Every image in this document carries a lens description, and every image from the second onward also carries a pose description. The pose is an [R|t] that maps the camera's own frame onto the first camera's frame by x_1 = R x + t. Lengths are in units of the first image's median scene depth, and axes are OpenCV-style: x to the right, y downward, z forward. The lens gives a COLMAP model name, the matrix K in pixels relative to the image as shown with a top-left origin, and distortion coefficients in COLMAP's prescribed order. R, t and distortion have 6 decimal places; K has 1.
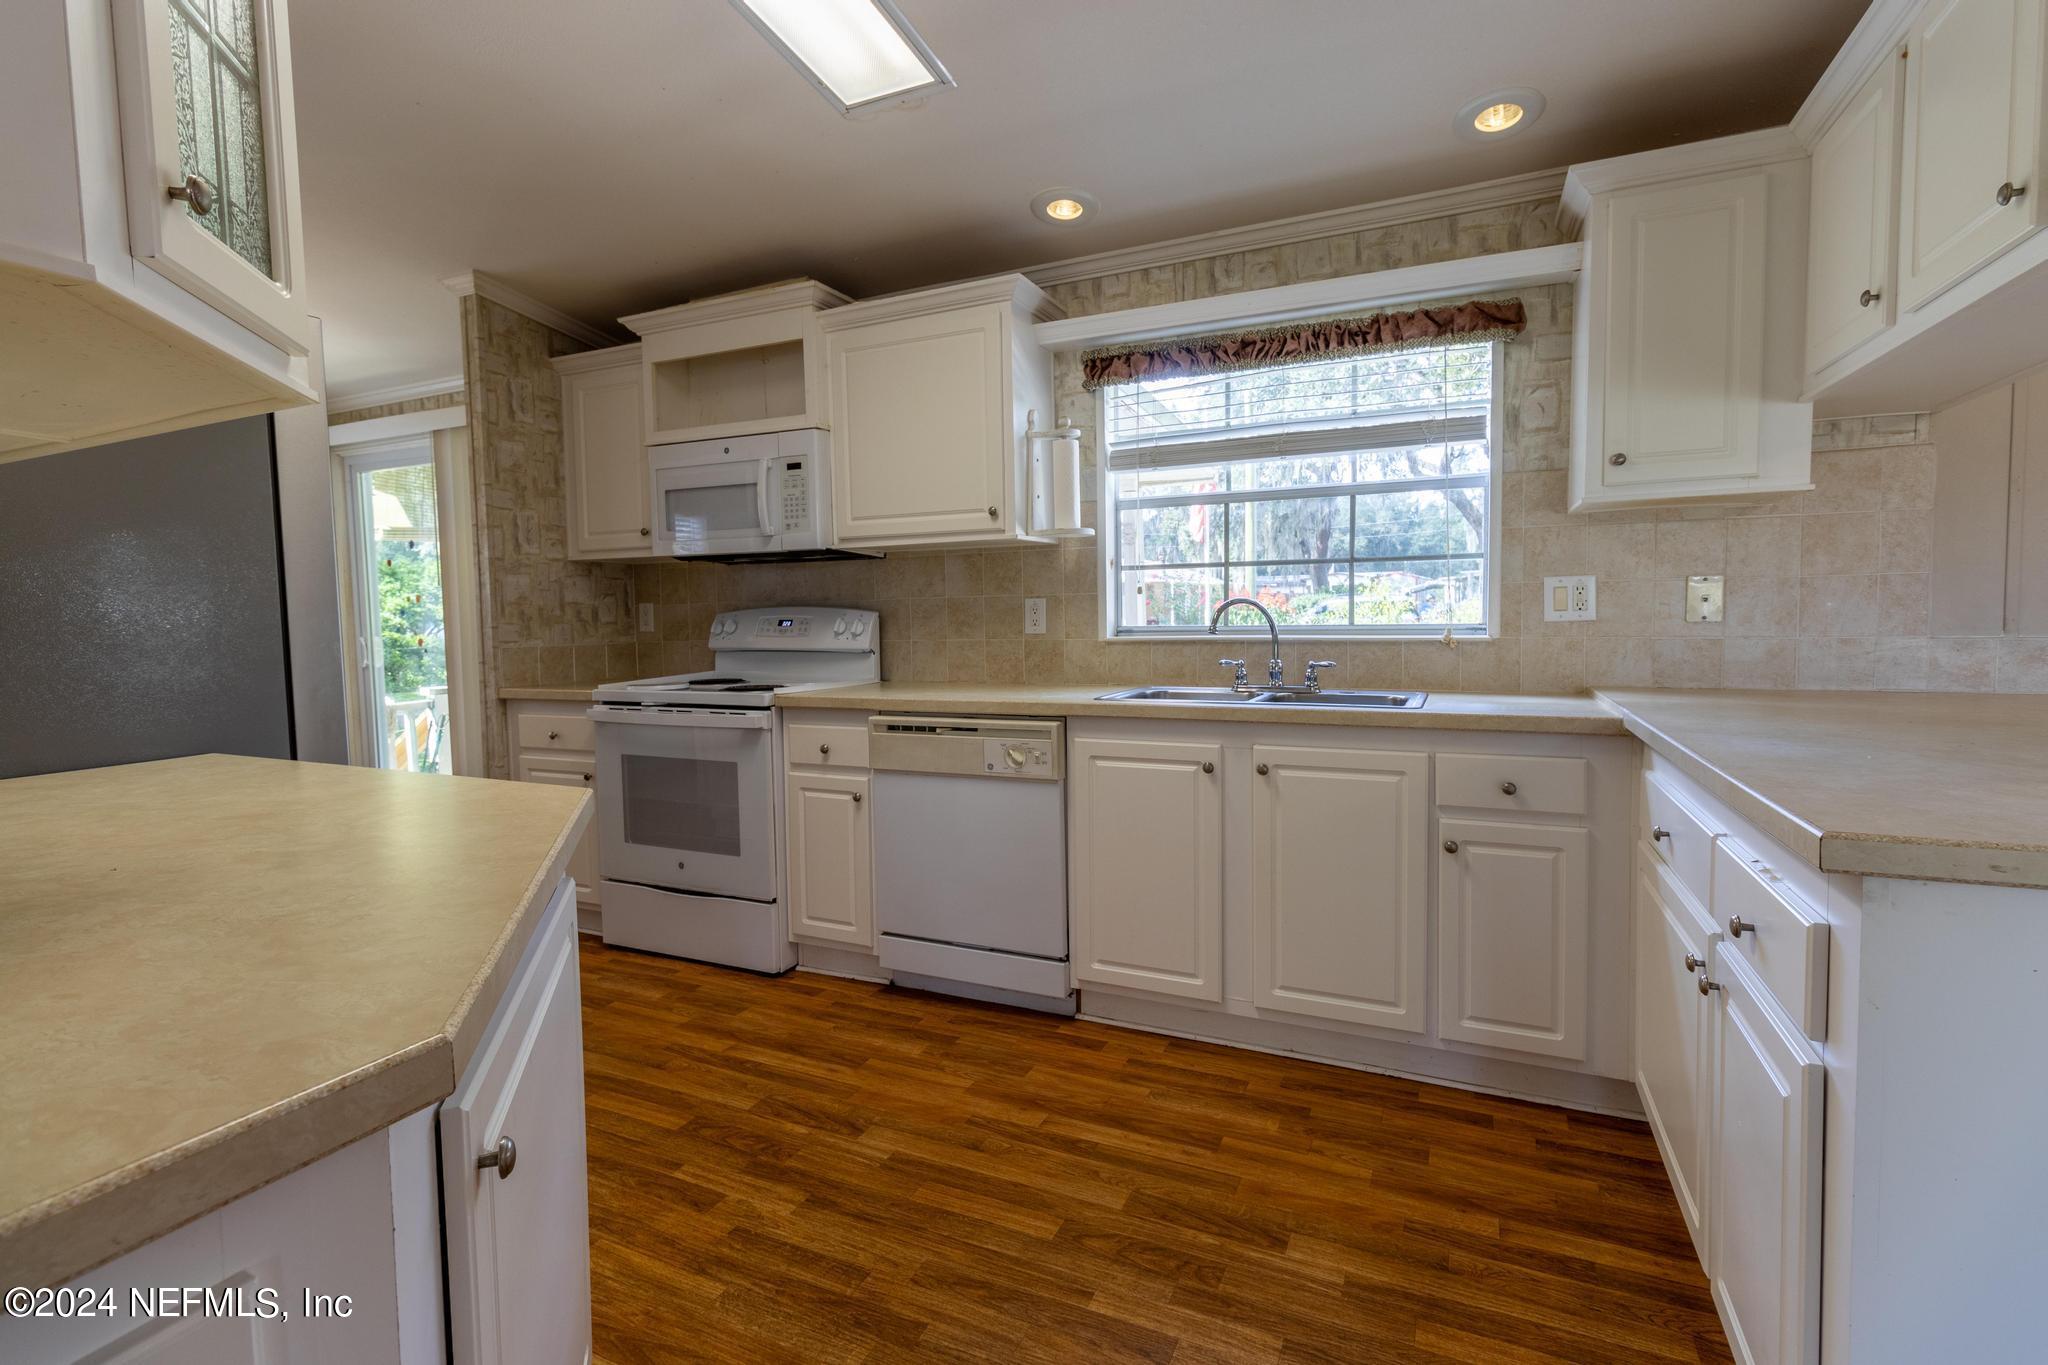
lens RADIAL K [[951.7, 0, 1027.0], [0, 951.7, 669.6], [0, 0, 1]] dist [0.004451, -0.001176]
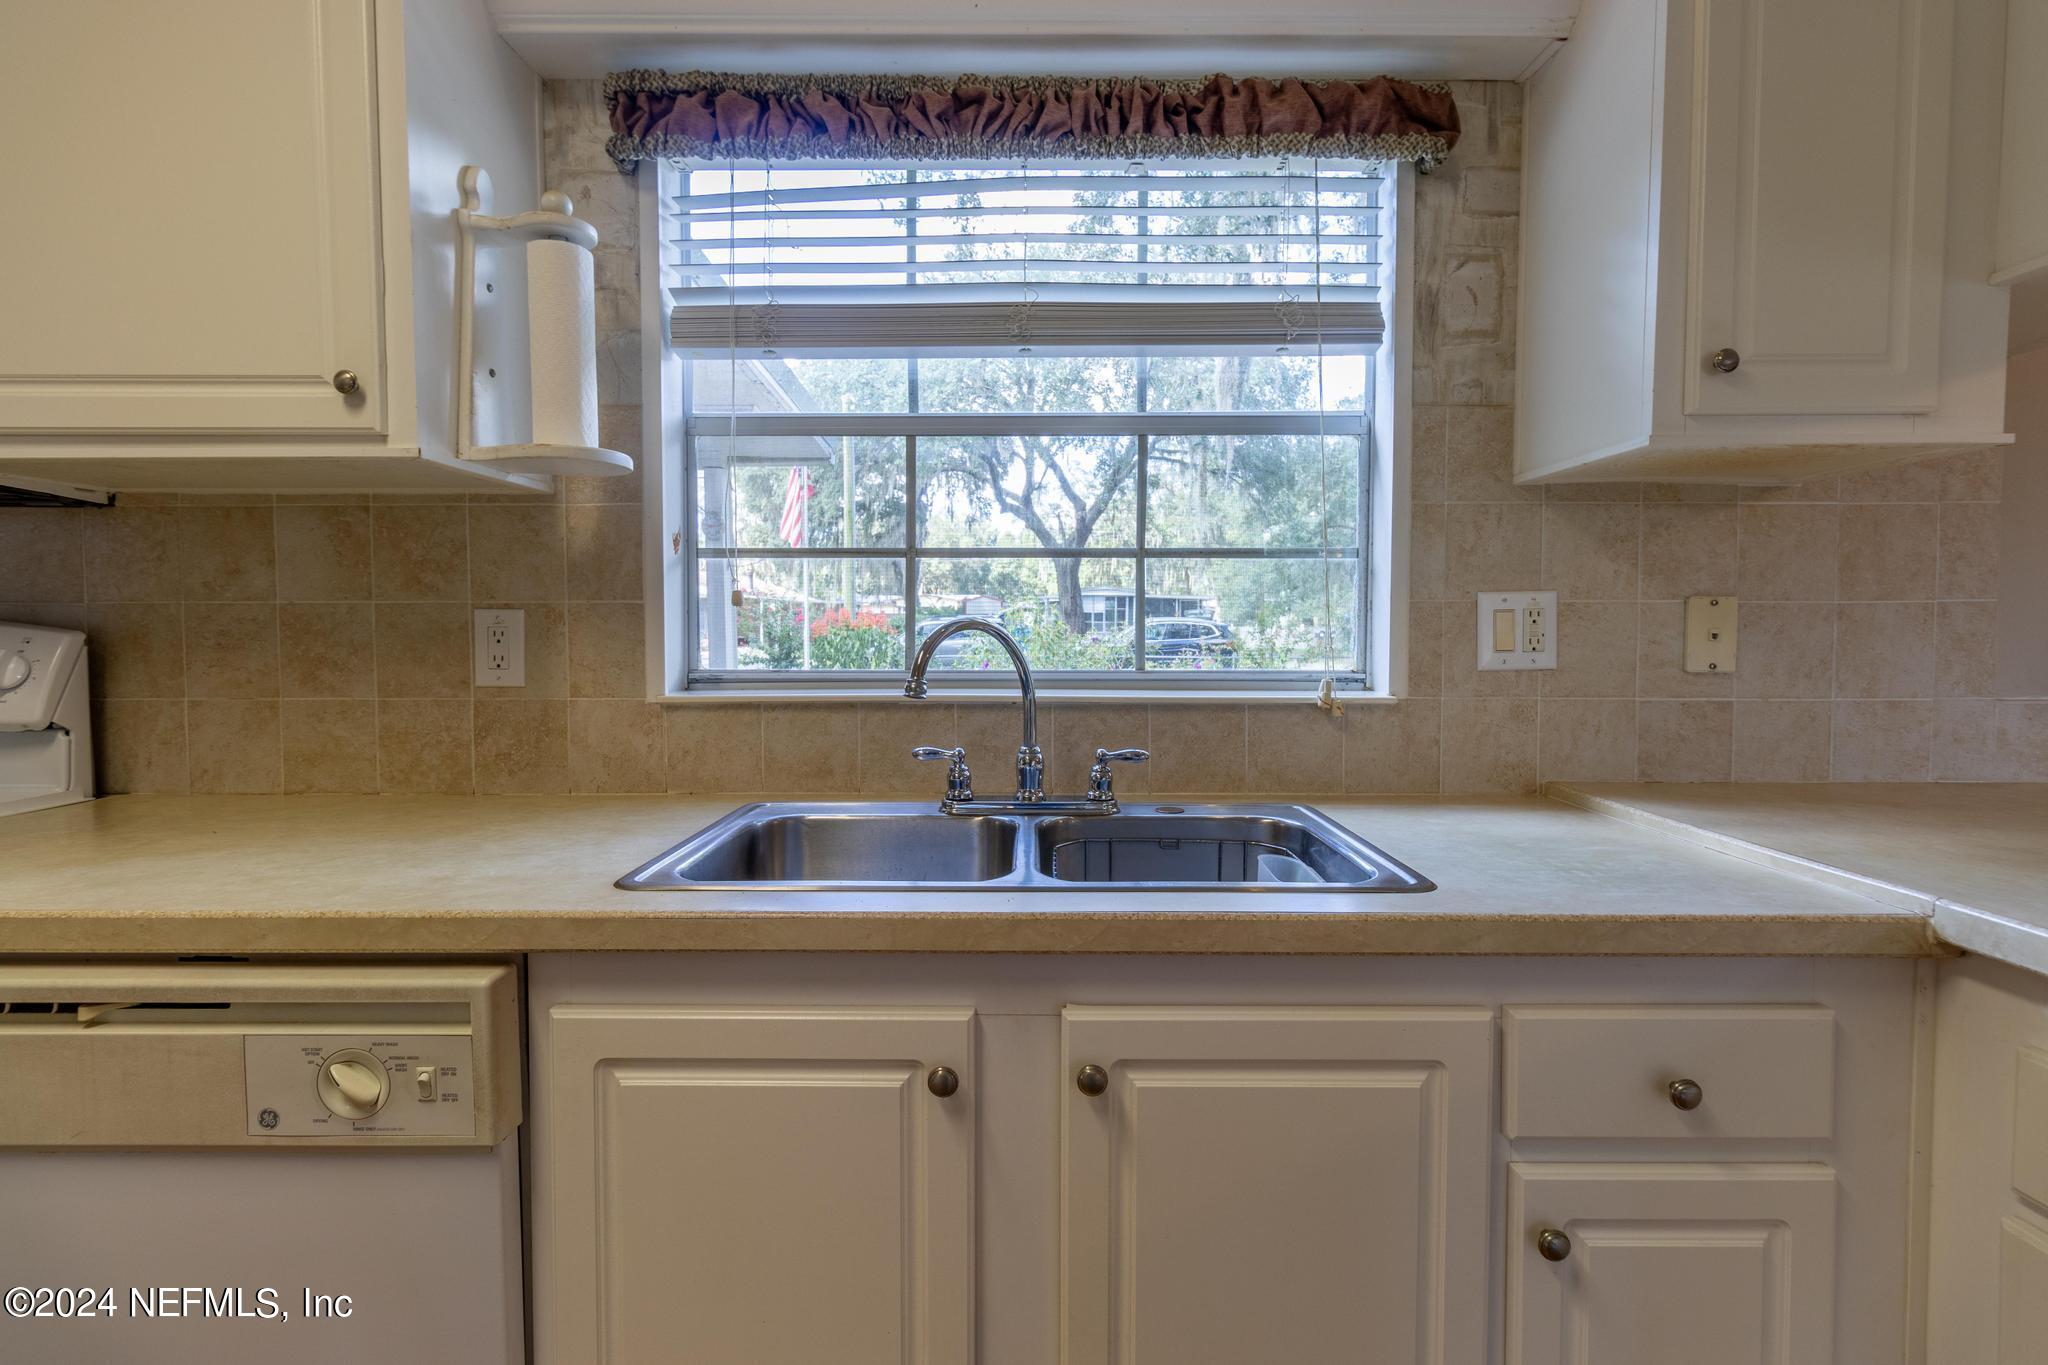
lens RADIAL K [[951.7, 0, 1038.8], [0, 951.7, 658.5], [0, 0, 1]] dist [0.004451, -0.001176]
pose [[0.906033, 0.002014, 0.423203, 0.060481], [0.011120, 0.999530, -0.028565, -0.042163], [-0.423062, 0.030587, 0.905584, 0.570619]]
